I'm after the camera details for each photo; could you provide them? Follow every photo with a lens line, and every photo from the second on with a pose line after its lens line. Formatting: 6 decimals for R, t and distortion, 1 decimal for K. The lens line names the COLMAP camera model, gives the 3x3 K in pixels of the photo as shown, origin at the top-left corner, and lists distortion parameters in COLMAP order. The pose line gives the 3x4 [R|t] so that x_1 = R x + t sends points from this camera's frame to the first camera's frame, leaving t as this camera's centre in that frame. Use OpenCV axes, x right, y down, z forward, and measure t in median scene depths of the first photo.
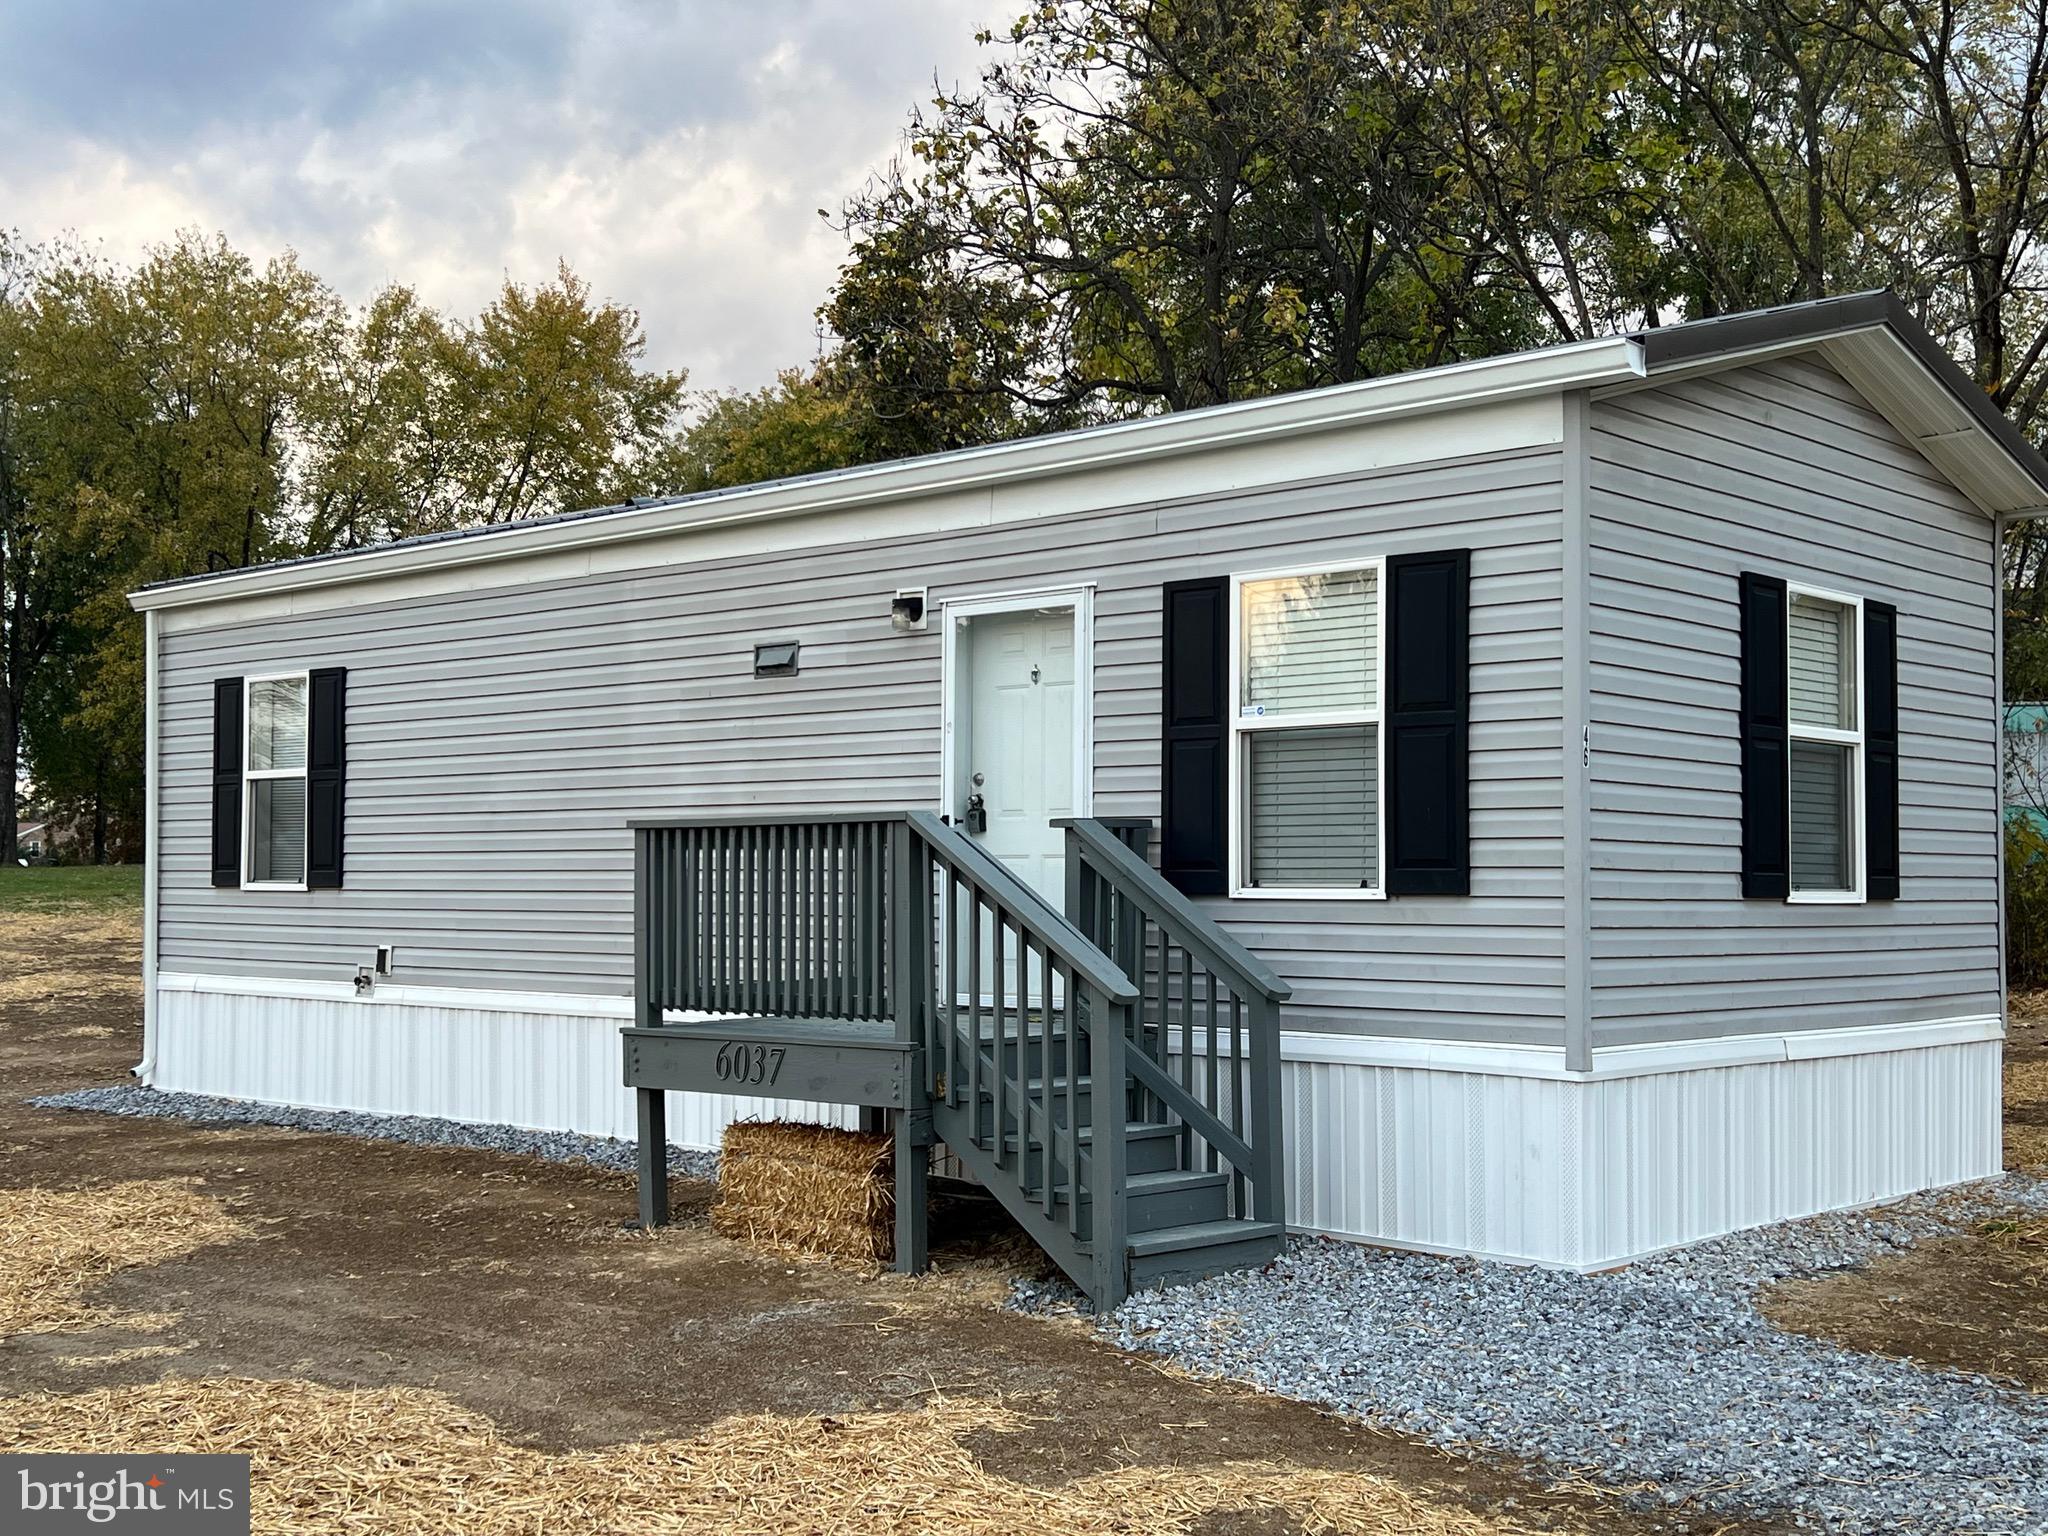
lens RADIAL K [[2384.1, 0, 1020.4], [0, 2384.1, 769.8], [0, 0, 1]] dist [0.203075, -0.618898]
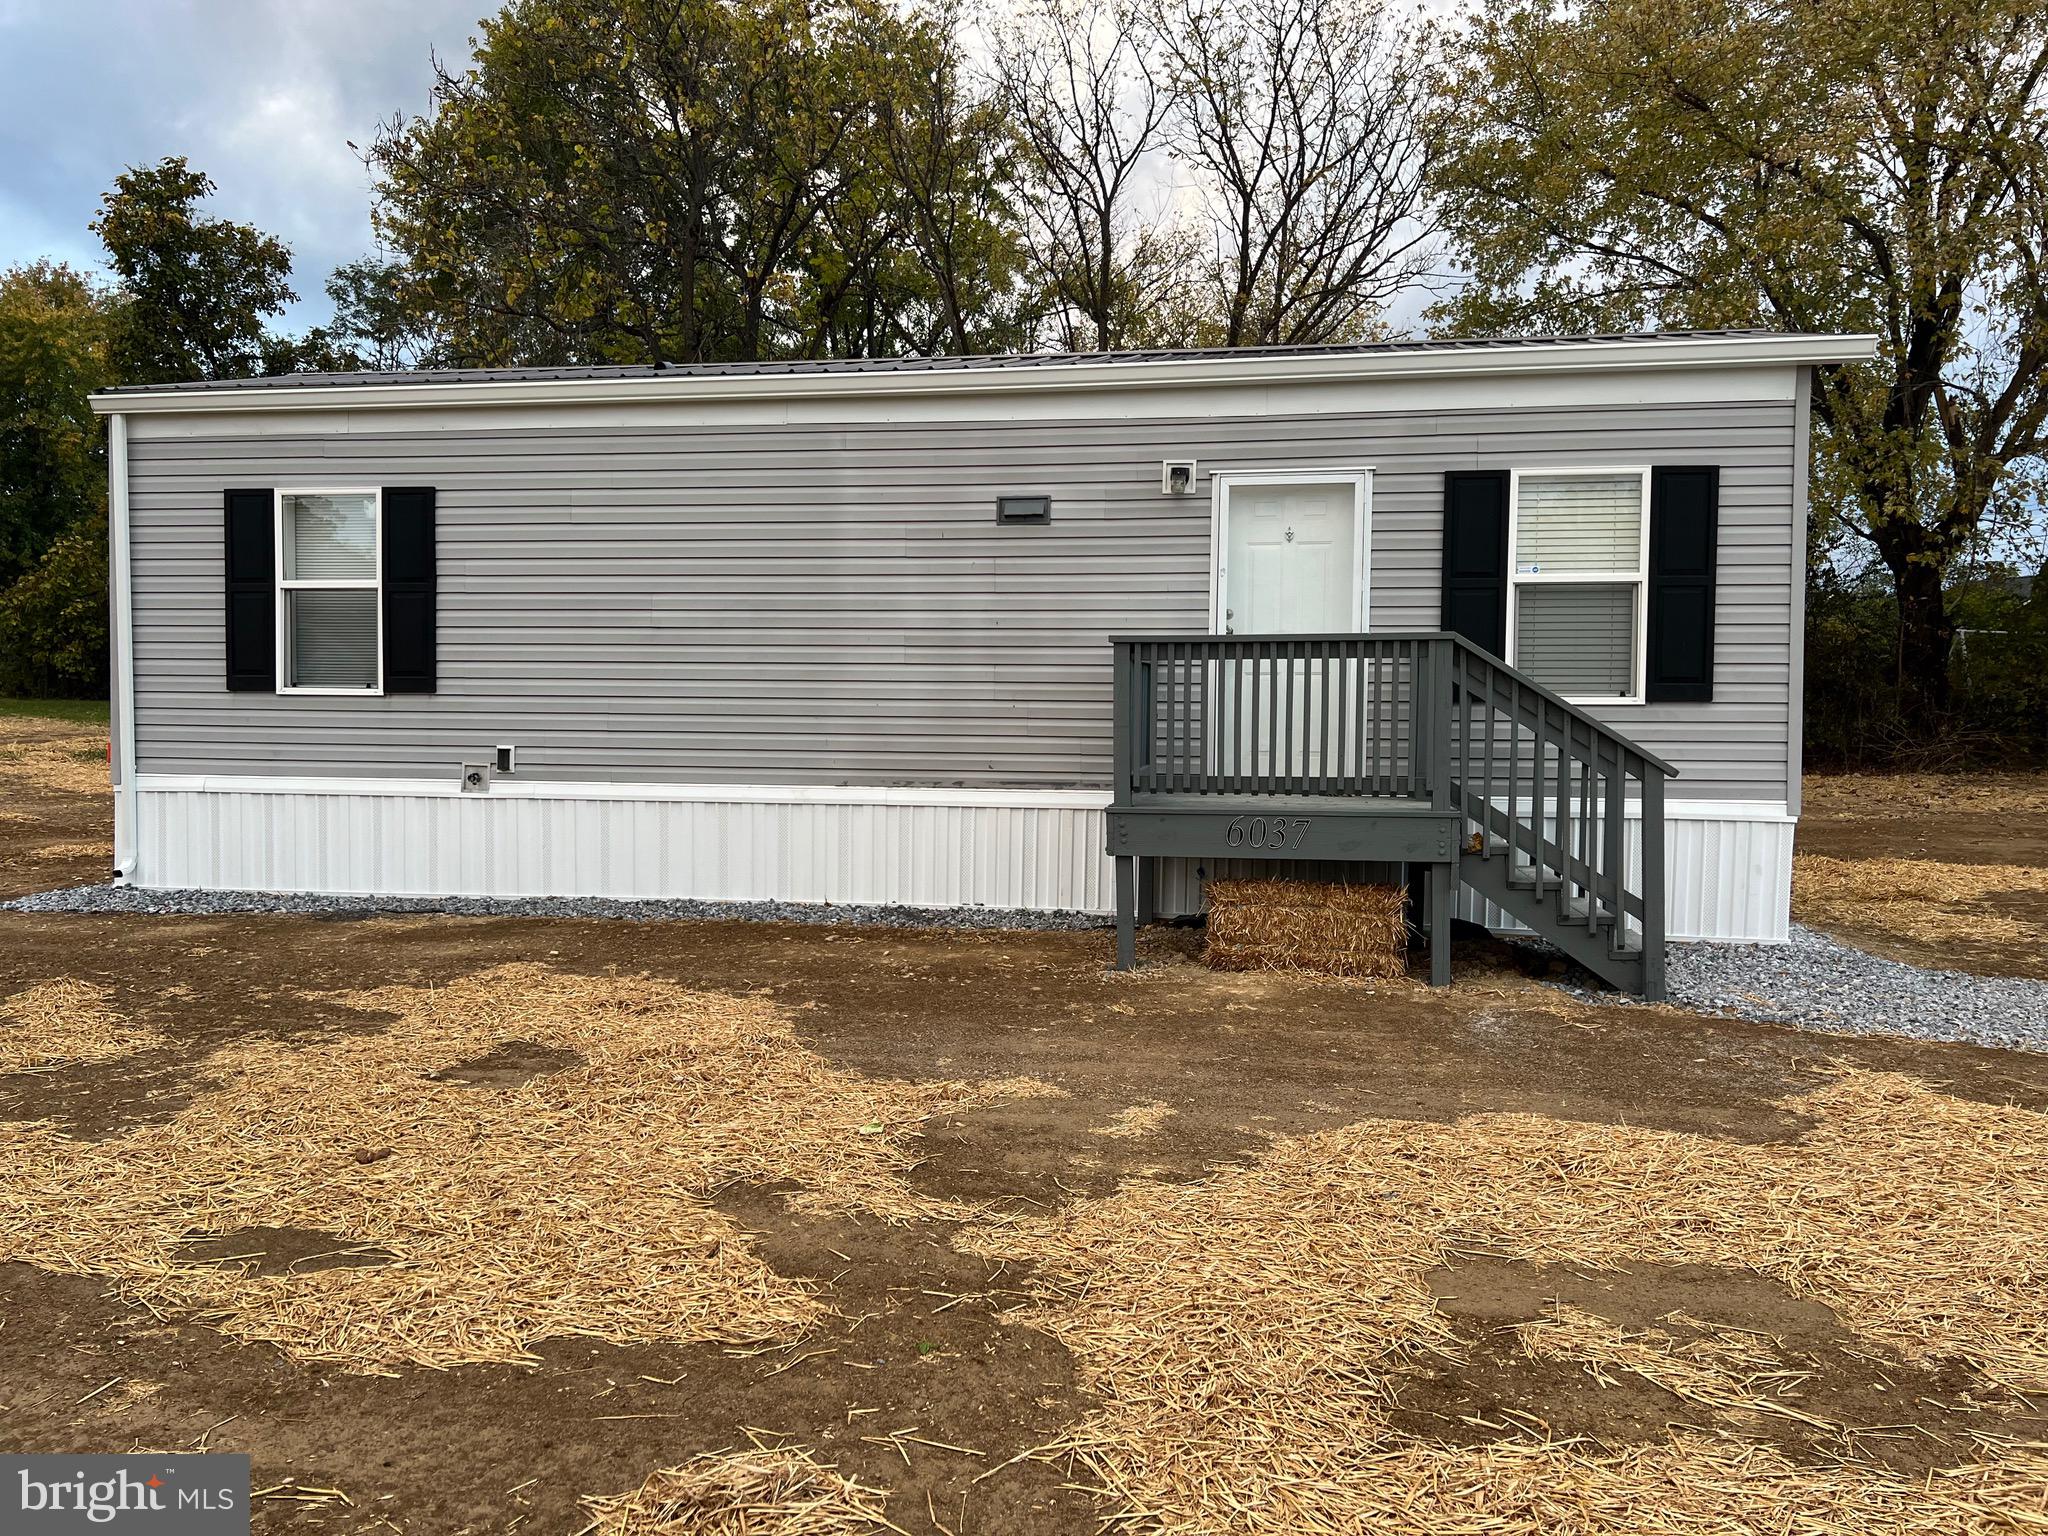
lens RADIAL K [[1544.0, 0, 1042.3], [0, 1544.0, 765.1], [0, 0, 1]] dist [0.044610, -0.055803]
pose [[0.835703, -0.012155, 0.549047, -0.576167], [-0.031817, 0.997004, 0.070500, 0.030927], [-0.548259, -0.076386, 0.832813, 0.354325]]
